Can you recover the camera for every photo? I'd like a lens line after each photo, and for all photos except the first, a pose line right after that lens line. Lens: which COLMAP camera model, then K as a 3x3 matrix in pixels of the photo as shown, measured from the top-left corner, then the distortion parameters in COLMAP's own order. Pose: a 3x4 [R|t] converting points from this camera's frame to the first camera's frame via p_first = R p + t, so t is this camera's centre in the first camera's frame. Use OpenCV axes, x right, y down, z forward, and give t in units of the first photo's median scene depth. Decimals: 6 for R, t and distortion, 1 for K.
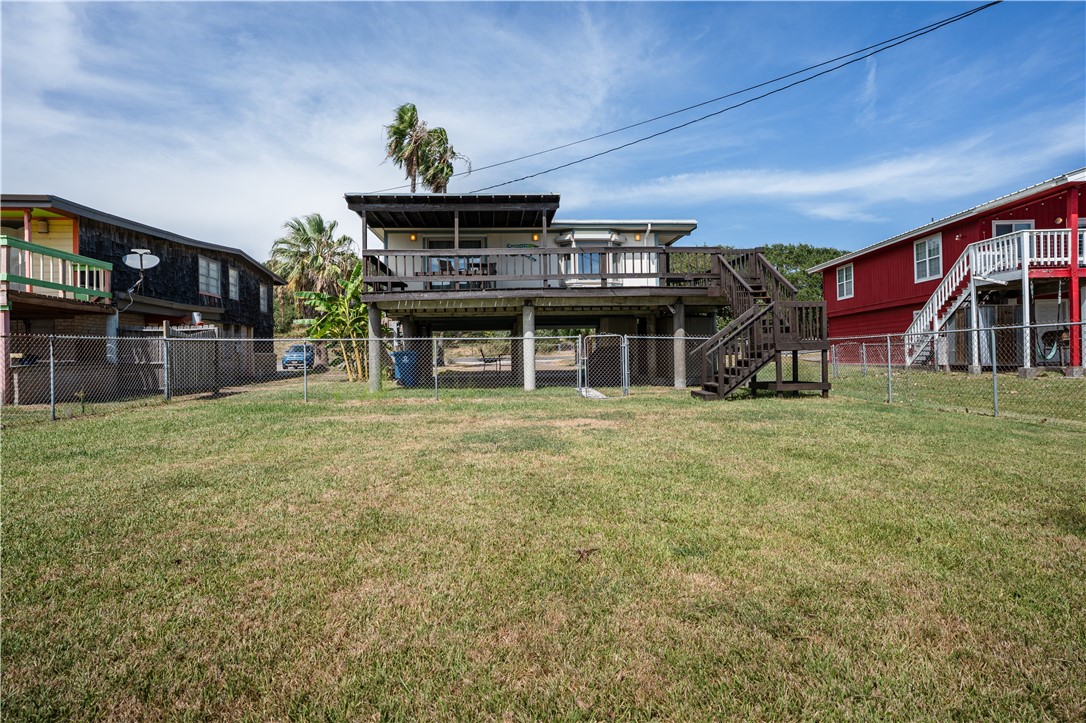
lens RADIAL K [[614.5, 0, 550.9], [0, 614.5, 361.5], [0, 0, 1]] dist [-0.051904, 0.047227]
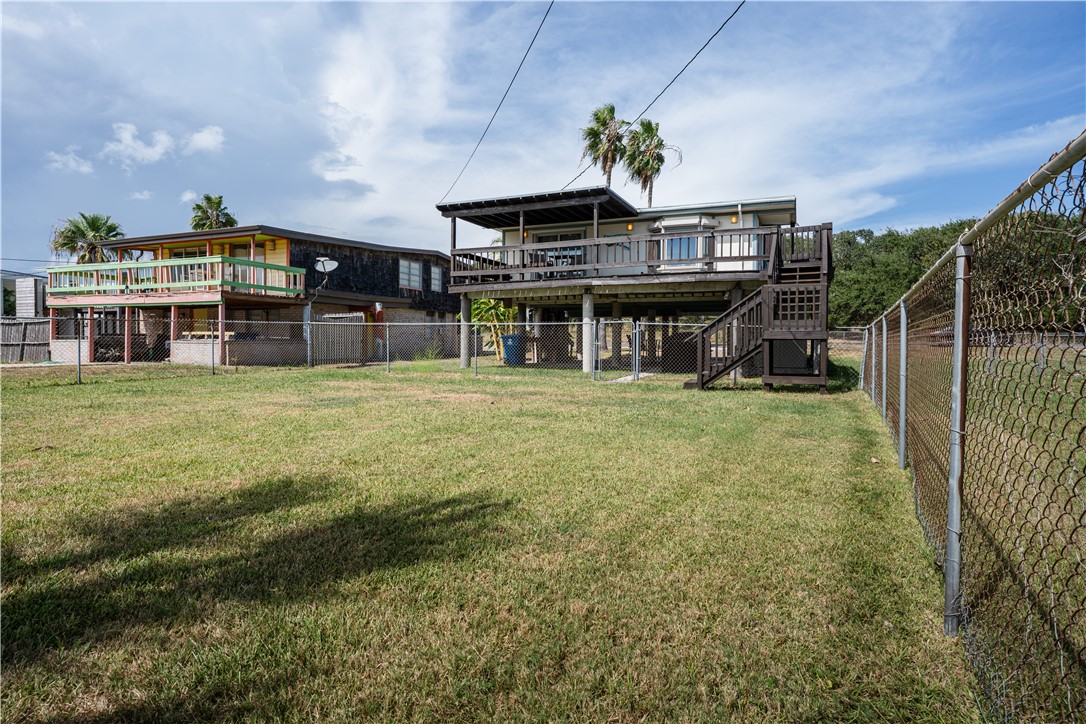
lens RADIAL K [[614.5, 0, 550.9], [0, 614.5, 362.0], [0, 0, 1]] dist [-0.051904, 0.047227]
pose [[0.878140, 0.034839, -0.477133, 0.343301], [-0.024722, 0.999317, 0.027469, 0.000352], [0.477764, -0.012326, 0.878402, 0.024231]]
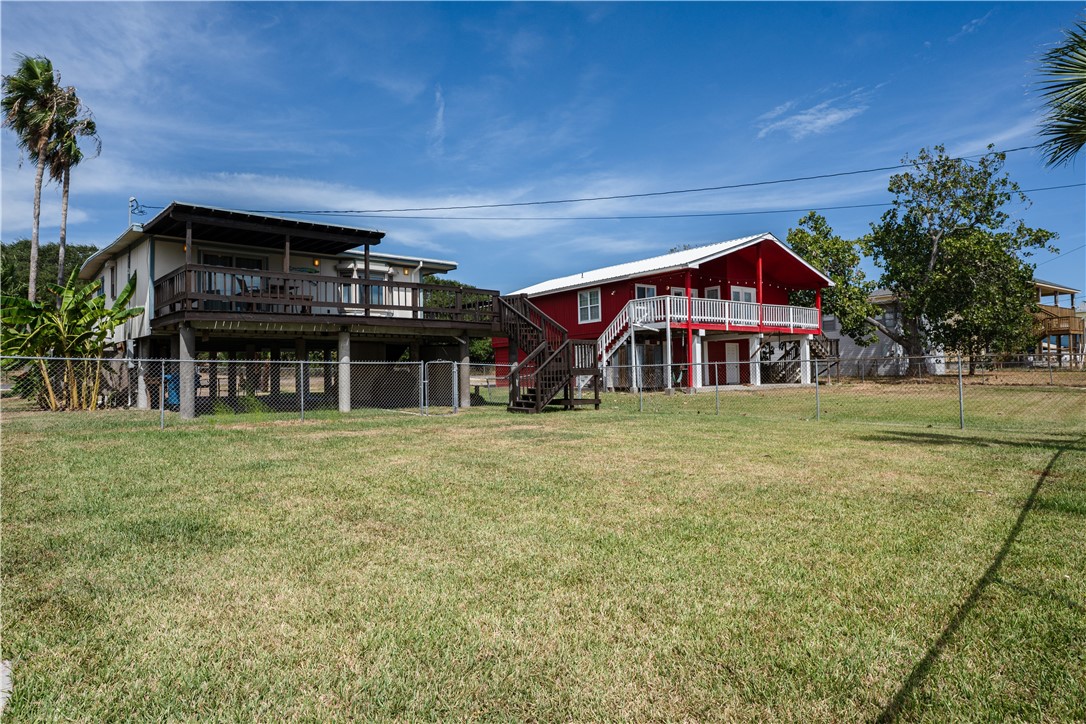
lens RADIAL K [[675.2, 0, 543.6], [0, 675.2, 341.6], [0, 0, 1]] dist [-0.019730, 0.001527]
pose [[0.792157, 0.036884, 0.609202, -0.382716], [0.005241, 0.997724, -0.067222, 0.004405], [-0.610295, 0.056444, 0.790161, -0.094358]]
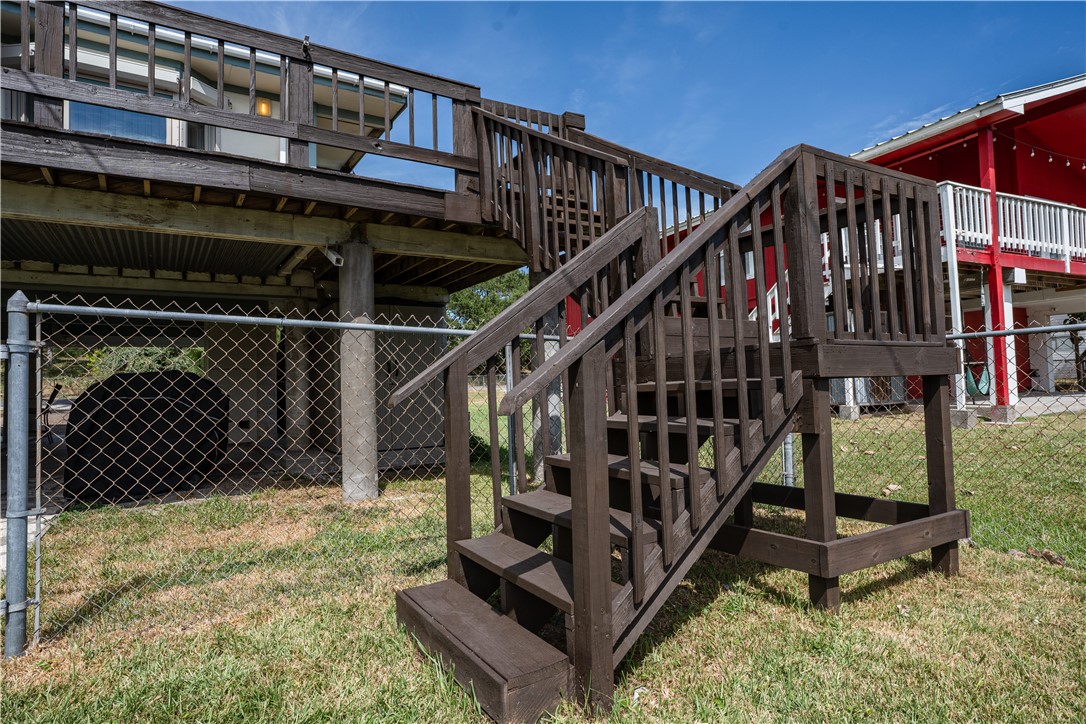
lens RADIAL K [[614.5, 0, 550.9], [0, 614.5, 362.0], [0, 0, 1]] dist [-0.051904, 0.047227]
pose [[0.884534, 0.014386, 0.466253, 0.123930], [0.014194, 0.998231, -0.057727, -0.005792], [-0.466259, 0.057680, 0.882766, 0.548270]]
